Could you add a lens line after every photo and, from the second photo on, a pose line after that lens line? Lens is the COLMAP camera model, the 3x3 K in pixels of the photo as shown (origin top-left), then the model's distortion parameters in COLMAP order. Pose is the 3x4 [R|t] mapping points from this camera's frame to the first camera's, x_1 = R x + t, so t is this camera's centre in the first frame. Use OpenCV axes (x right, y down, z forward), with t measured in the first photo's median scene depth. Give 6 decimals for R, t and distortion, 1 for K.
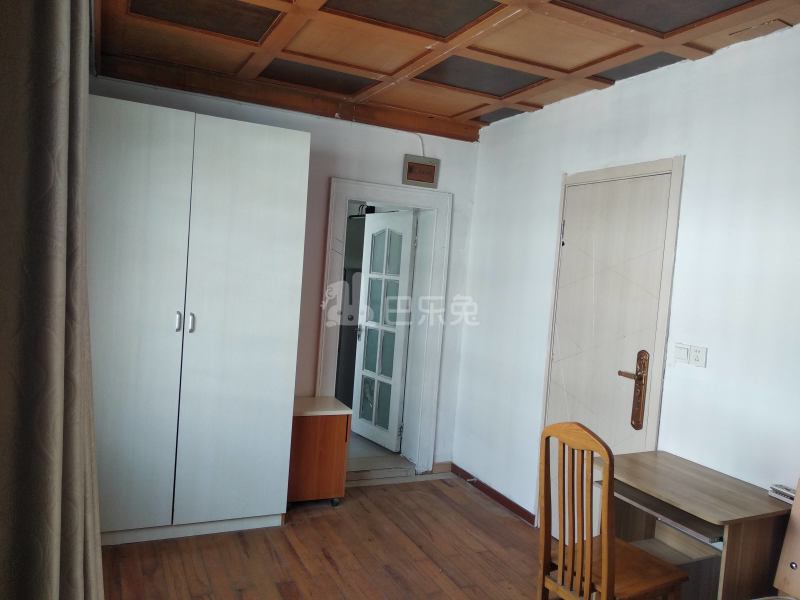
lens RADIAL K [[630.1, 0, 400.0], [0, 630.1, 300.0], [0, 0, 1]] dist [0.031265, -0.012315]
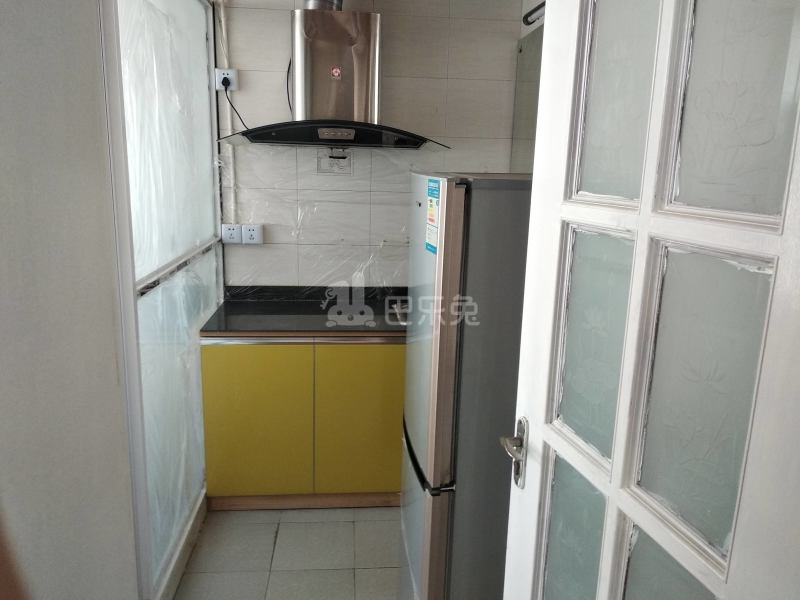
lens RADIAL K [[630.1, 0, 400.0], [0, 630.1, 300.0], [0, 0, 1]] dist [0.031265, -0.012315]
pose [[0.940736, 0.023512, -0.338324, -0.028474], [0.025182, 0.989997, 0.138821, -0.040378], [0.338204, -0.139113, 0.930734, 0.788379]]
